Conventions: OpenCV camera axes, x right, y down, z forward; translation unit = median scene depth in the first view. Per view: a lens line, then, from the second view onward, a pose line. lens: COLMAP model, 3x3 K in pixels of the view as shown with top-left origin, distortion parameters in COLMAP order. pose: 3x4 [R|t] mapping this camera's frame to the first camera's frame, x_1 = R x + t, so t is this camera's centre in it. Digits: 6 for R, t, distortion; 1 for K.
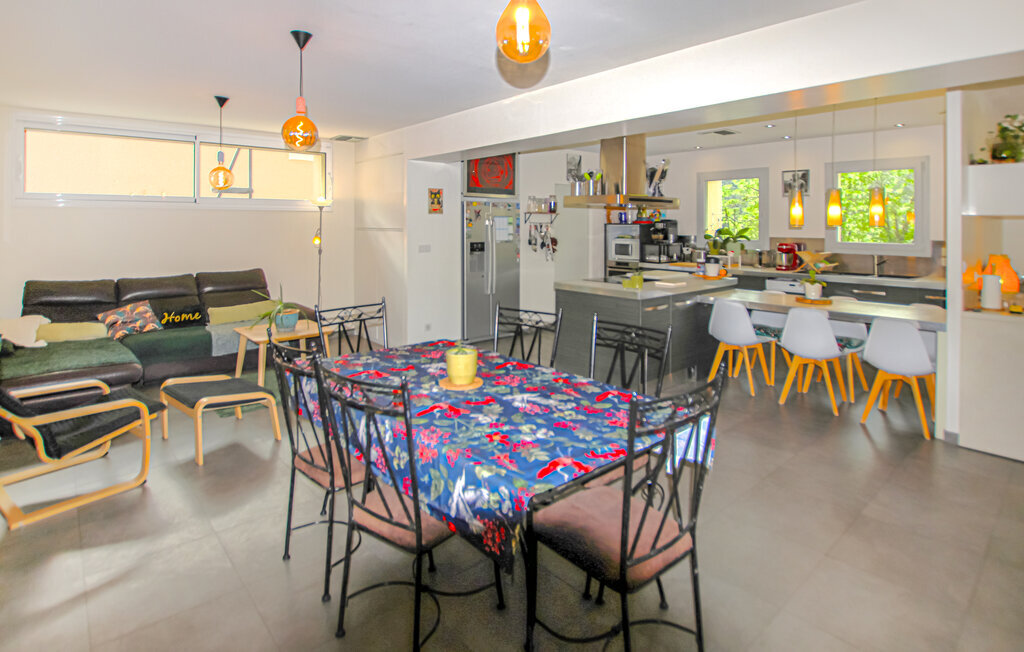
lens RADIAL K [[503.4, 0, 513.7], [0, 503.4, 311.3], [0, 0, 1]] dist [-0.026337, 0.001166]
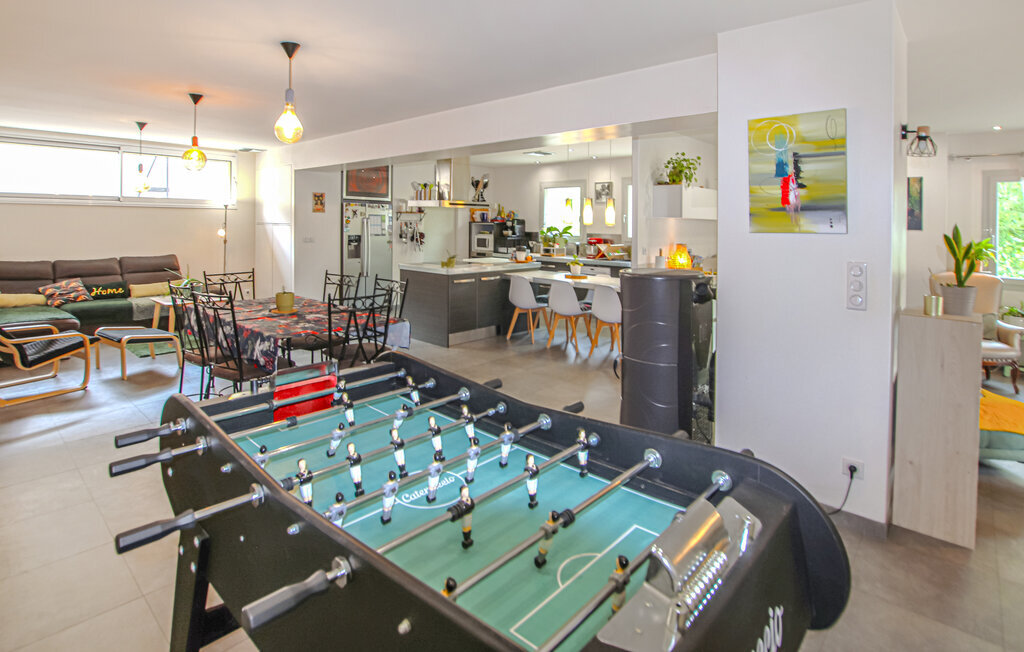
lens RADIAL K [[515.1, 0, 508.9], [0, 515.1, 307.0], [0, 0, 1]] dist [-0.025050, -0.000376]
pose [[0.995572, -0.002047, 0.093977, 0.206618], [0.002873, 0.999958, -0.008654, 0.059848], [-0.093956, 0.008886, 0.995537, -0.344600]]
